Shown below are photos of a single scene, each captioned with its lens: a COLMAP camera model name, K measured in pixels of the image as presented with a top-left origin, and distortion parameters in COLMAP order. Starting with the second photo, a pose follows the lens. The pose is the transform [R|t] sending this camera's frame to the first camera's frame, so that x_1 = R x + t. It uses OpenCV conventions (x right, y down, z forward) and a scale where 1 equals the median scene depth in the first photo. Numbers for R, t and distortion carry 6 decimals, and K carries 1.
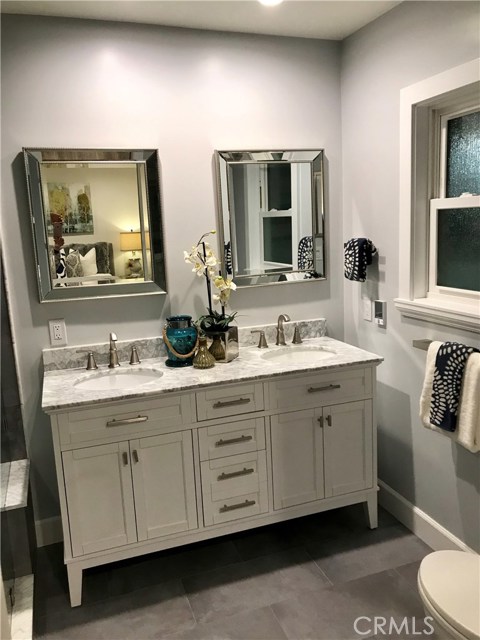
lens RADIAL K [[525.2, 0, 240.0], [0, 525.2, 320.0], [0, 0, 1]] dist [0.015808, -0.006545]
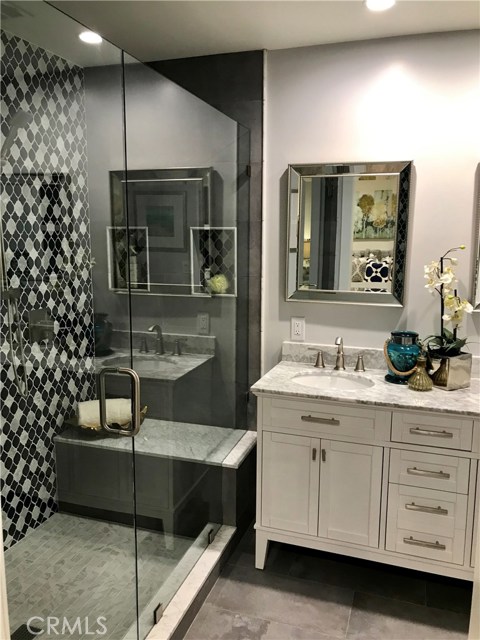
lens RADIAL K [[525.2, 0, 240.0], [0, 525.2, 320.0], [0, 0, 1]] dist [0.015808, -0.006545]
pose [[0.783357, 0.150317, -0.603122, 0.242881], [-0.154545, 0.986949, 0.045250, -0.027596], [0.602053, 0.057763, 0.796364, 0.041919]]
